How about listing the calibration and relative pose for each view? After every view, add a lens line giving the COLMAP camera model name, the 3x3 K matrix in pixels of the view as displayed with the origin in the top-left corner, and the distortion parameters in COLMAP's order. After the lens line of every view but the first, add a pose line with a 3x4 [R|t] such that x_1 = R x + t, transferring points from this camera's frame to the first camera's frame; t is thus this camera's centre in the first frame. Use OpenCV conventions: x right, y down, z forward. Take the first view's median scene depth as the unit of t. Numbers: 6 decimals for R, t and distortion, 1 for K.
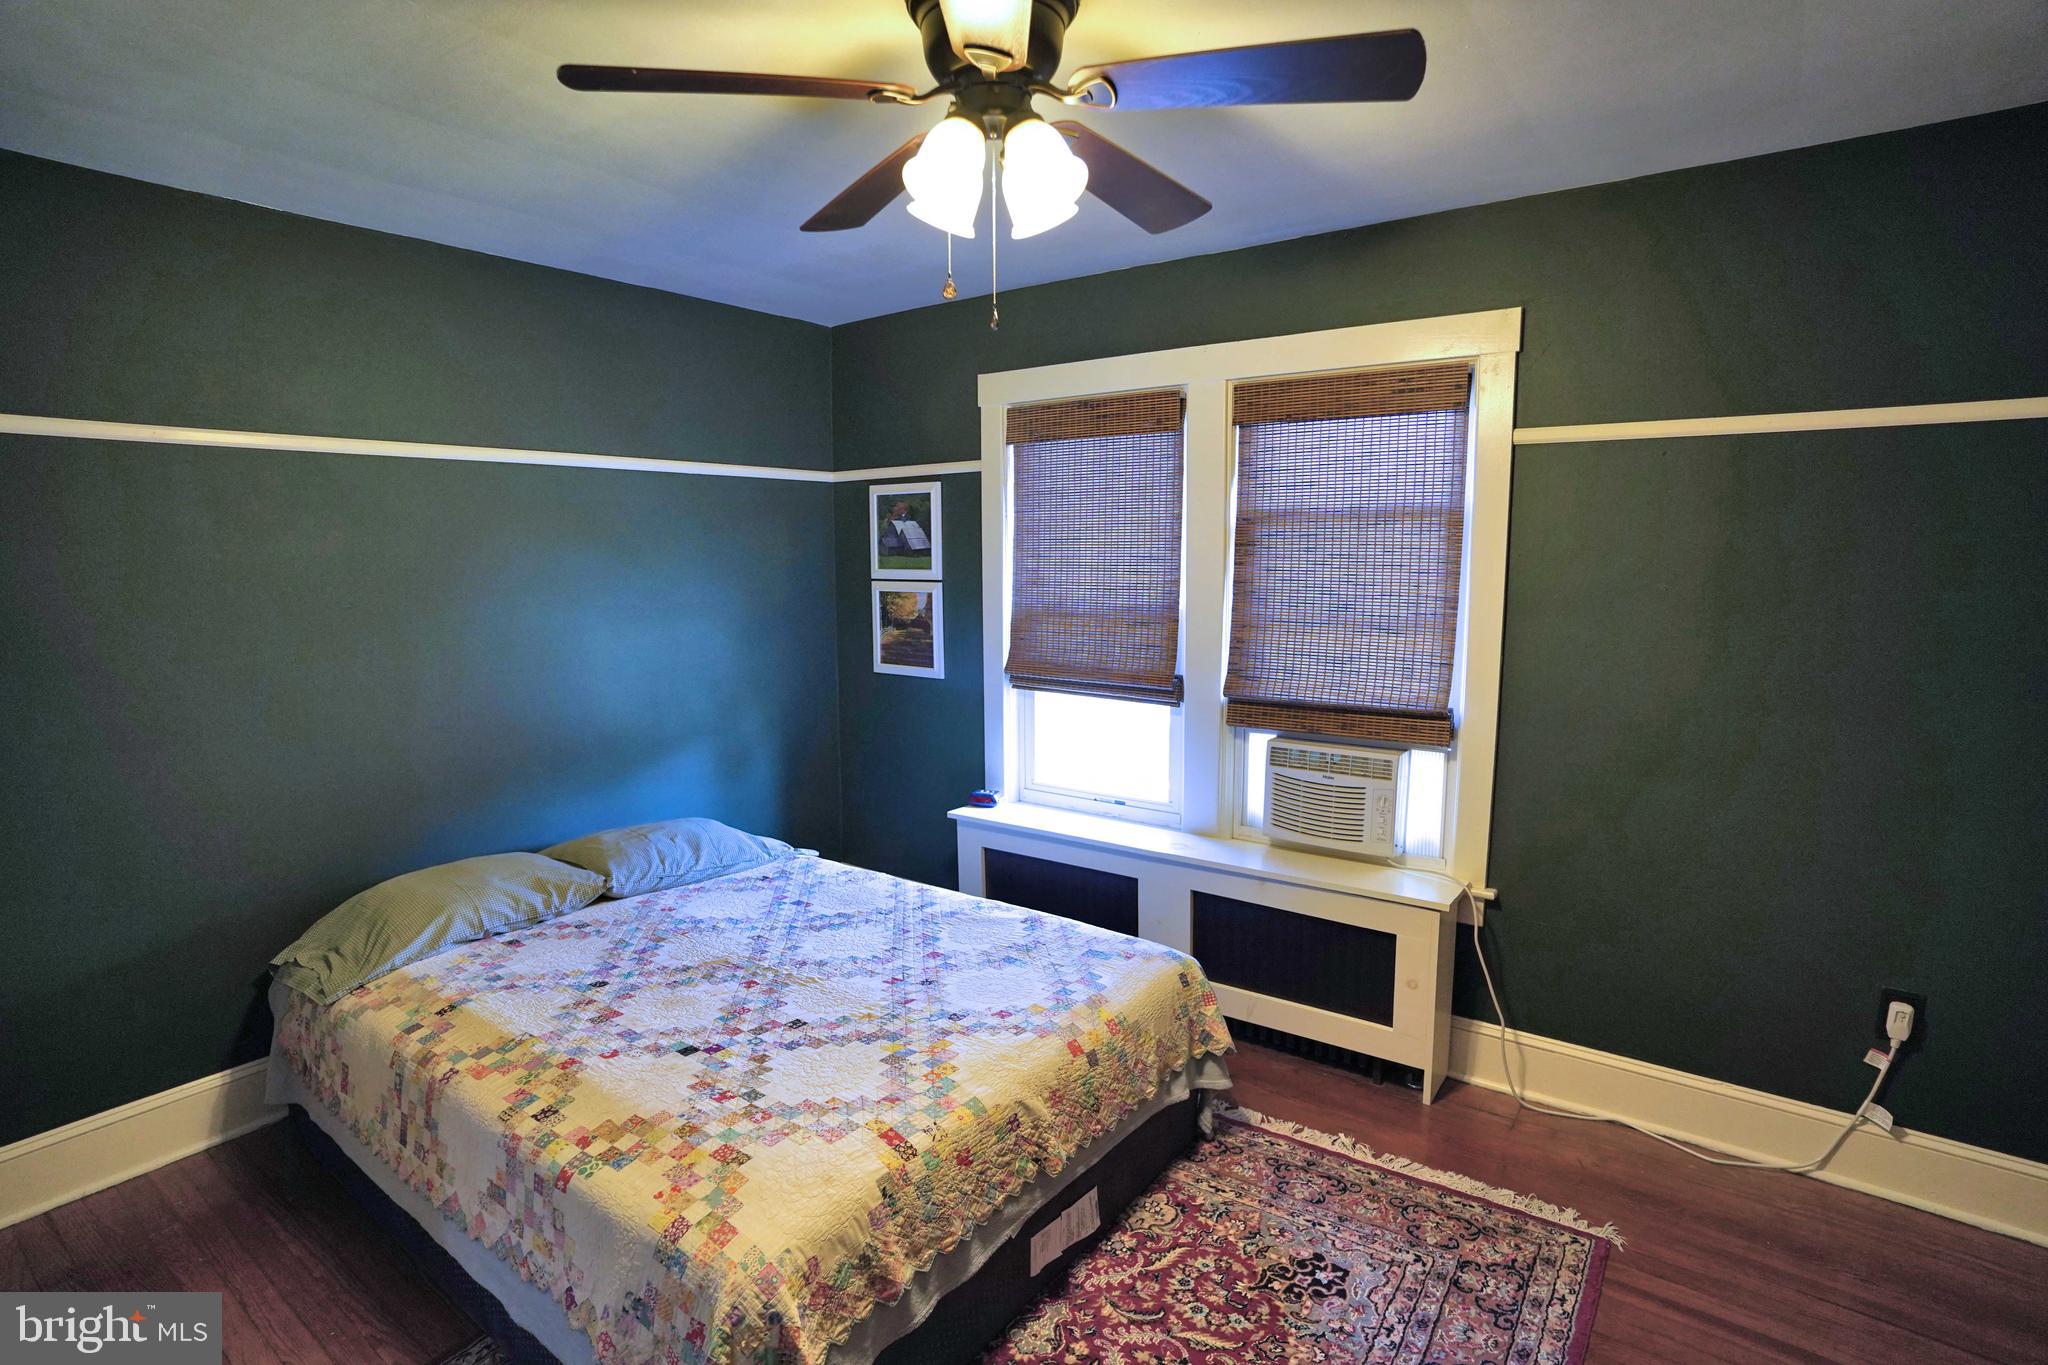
lens RADIAL K [[1013.2, 0, 1024.0], [0, 1013.2, 682.5], [0, 0, 1]] dist [-0.065204, 0.032174]
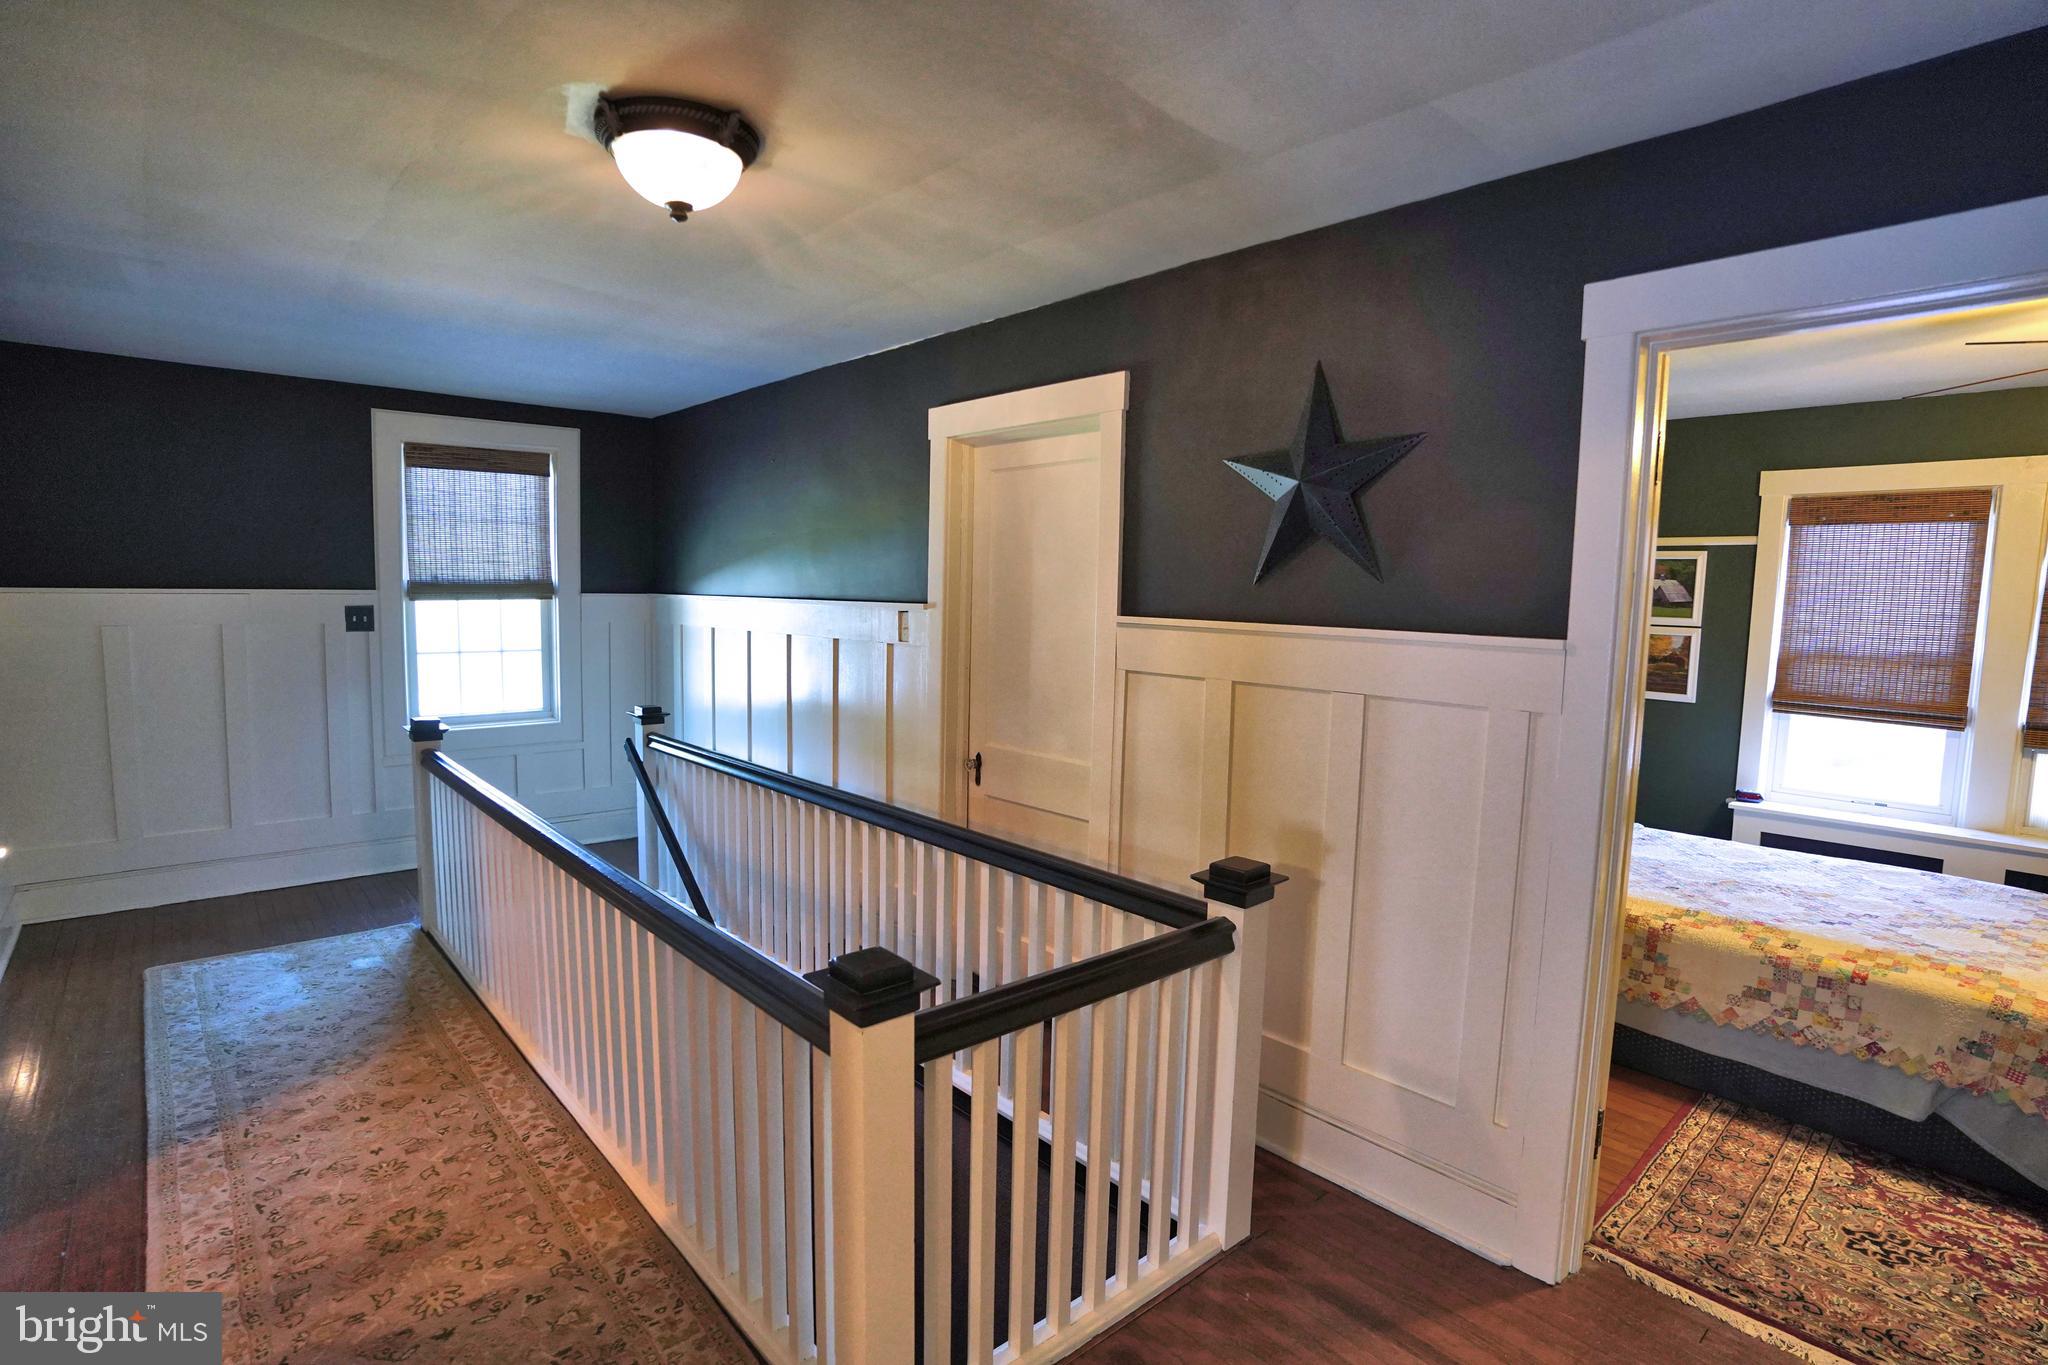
lens RADIAL K [[1013.2, 0, 1024.0], [0, 1013.2, 682.5], [0, 0, 1]] dist [-0.065204, 0.032174]
pose [[0.980627, 0.046590, -0.190263, -0.788157], [-0.054488, 0.997848, -0.036486, 0.073070], [0.188153, 0.046146, 0.981055, -0.459799]]
